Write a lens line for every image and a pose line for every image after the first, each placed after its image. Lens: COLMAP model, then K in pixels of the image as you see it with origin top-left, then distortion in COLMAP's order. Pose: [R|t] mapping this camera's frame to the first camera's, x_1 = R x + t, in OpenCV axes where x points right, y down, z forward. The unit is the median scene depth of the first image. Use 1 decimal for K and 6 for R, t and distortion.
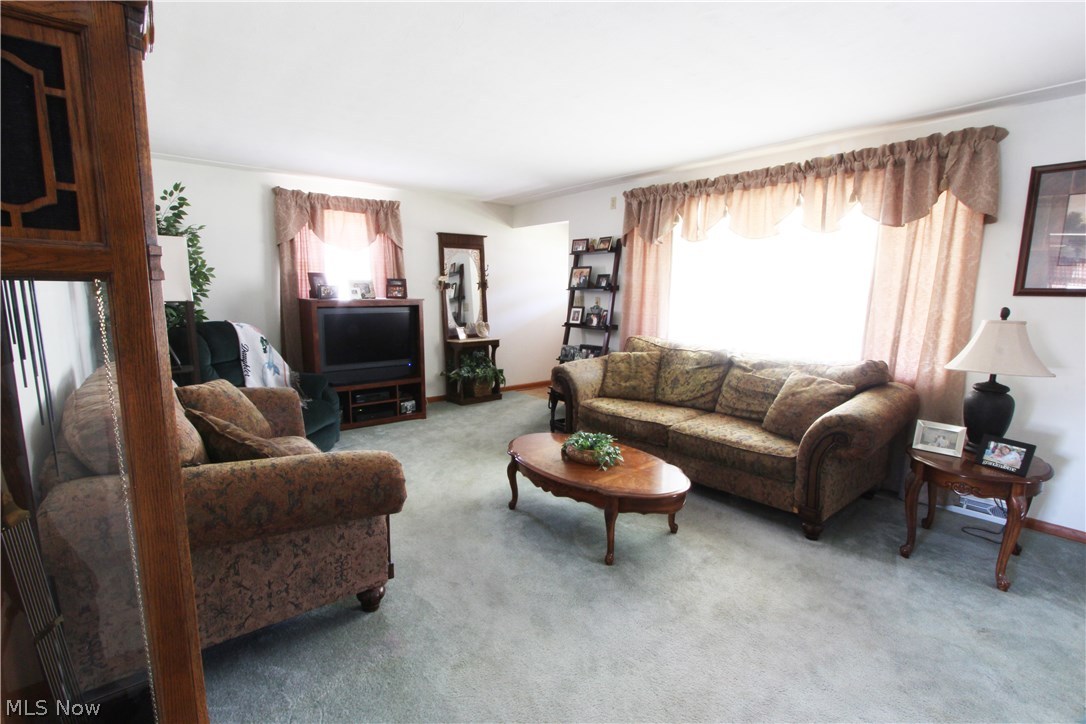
lens RADIAL K [[511.7, 0, 540.3], [0, 511.7, 368.0], [0, 0, 1]] dist [-0.020914, 0.001303]
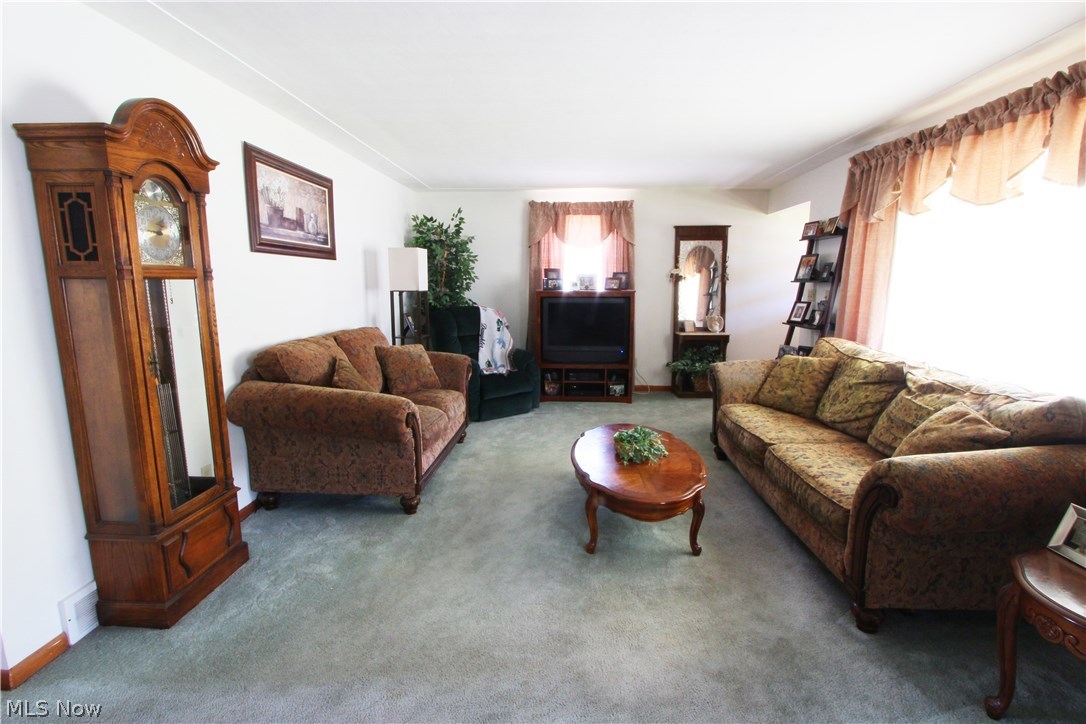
lens RADIAL K [[511.7, 0, 543.6], [0, 511.7, 365.4], [0, 0, 1]] dist [-0.020914, 0.001303]
pose [[0.731278, 0.103237, -0.674222, 0.441336], [-0.098060, 0.994123, 0.045862, -0.013356], [0.674994, 0.032576, 0.737104, 0.110793]]
